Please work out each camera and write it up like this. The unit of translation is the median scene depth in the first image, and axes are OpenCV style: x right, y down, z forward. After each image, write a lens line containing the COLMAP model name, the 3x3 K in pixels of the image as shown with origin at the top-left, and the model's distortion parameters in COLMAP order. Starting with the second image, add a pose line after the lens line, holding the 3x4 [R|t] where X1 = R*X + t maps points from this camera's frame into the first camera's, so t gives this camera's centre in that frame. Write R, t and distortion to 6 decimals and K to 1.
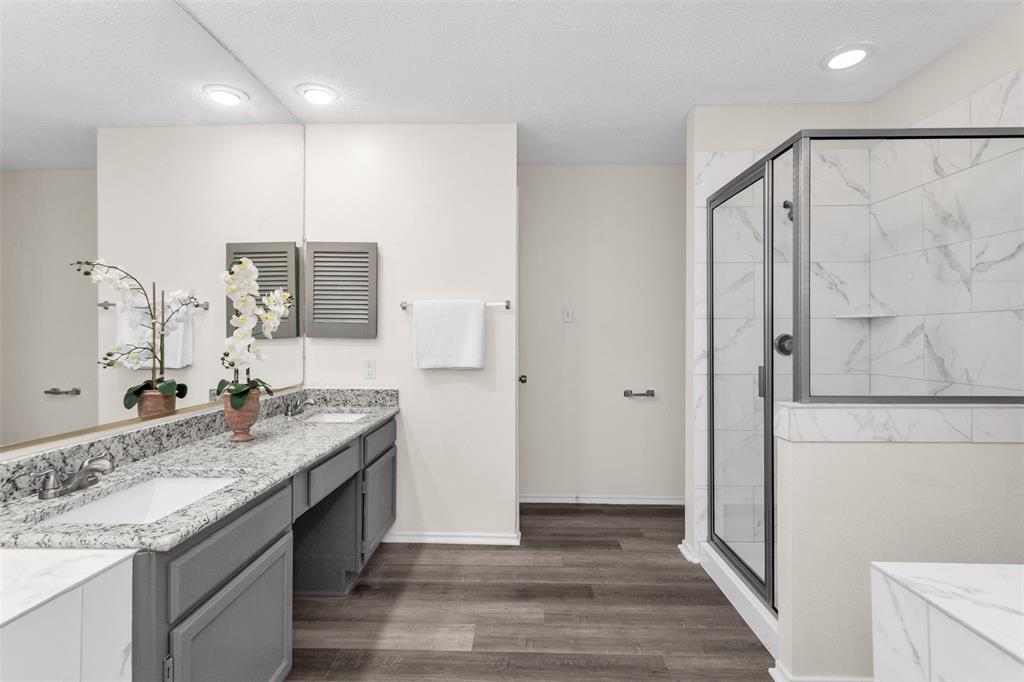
lens RADIAL K [[495.2, 0, 509.0], [0, 495.2, 332.3], [0, 0, 1]] dist [0.002736, 0.000439]
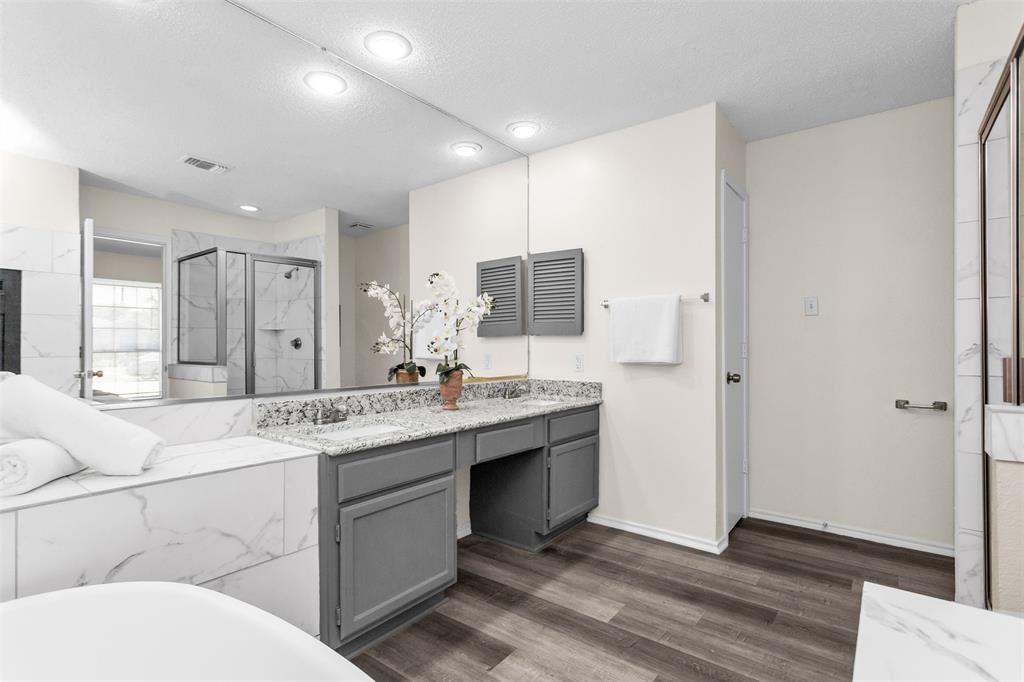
lens RADIAL K [[494.1, 0, 511.0], [0, 494.1, 343.3], [0, 0, 1]] dist [0.002198, 0.000364]
pose [[0.807828, -0.006943, -0.589378, 0.300304], [0.007693, 0.999970, -0.001236, 0.036160], [0.589369, -0.003536, 0.807857, 0.023111]]
